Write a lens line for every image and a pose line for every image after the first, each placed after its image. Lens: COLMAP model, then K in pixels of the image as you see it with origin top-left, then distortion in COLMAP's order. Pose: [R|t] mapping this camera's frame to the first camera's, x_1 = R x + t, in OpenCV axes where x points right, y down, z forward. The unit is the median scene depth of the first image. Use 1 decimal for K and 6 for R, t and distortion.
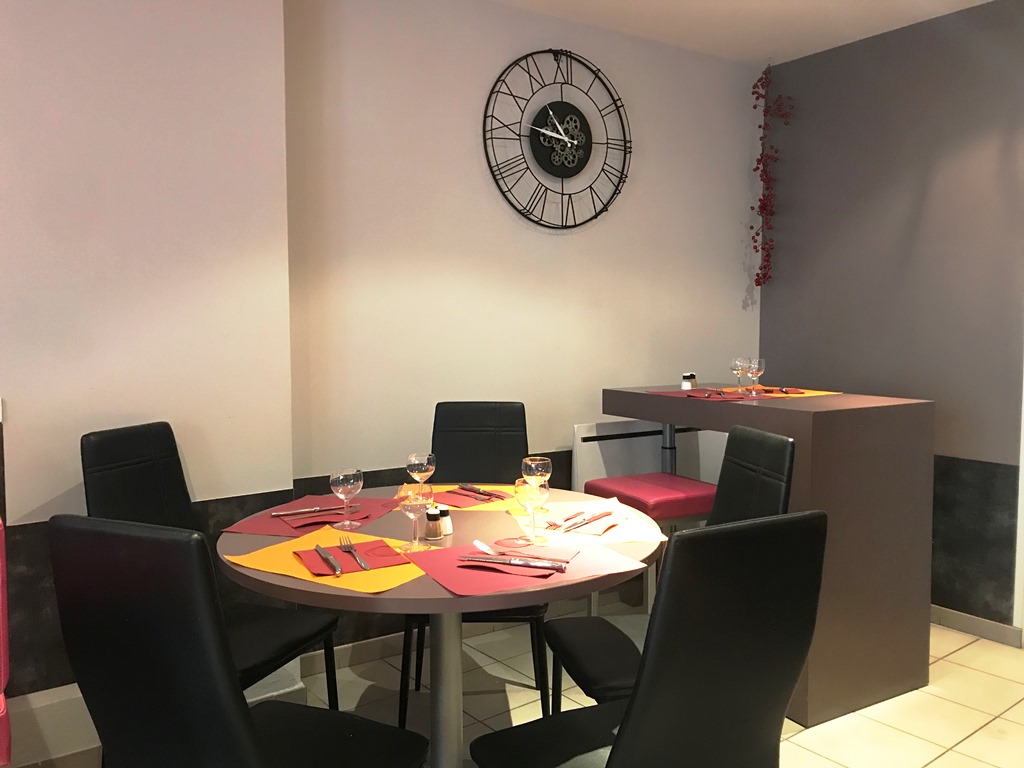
lens RADIAL K [[835.6, 0, 512.0], [0, 835.6, 384.0], [0, 0, 1]] dist [0.057638, -0.001681]
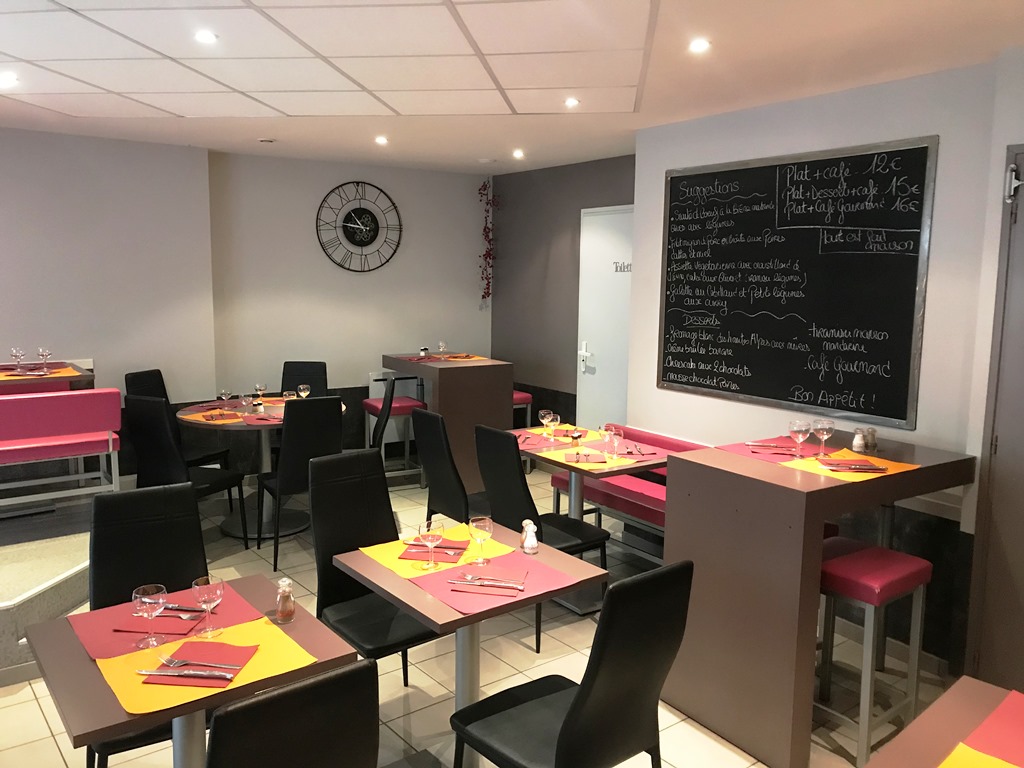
lens RADIAL K [[833.7, 0, 512.0], [0, 833.7, 384.0], [0, 0, 1]] dist [0.052079, -0.002764]
pose [[0.999956, 0.009343, 0.000568, 0.416539], [-0.009361, 0.998107, 0.060779, -0.048289], [0.000001, -0.060782, 0.998151, -0.973703]]
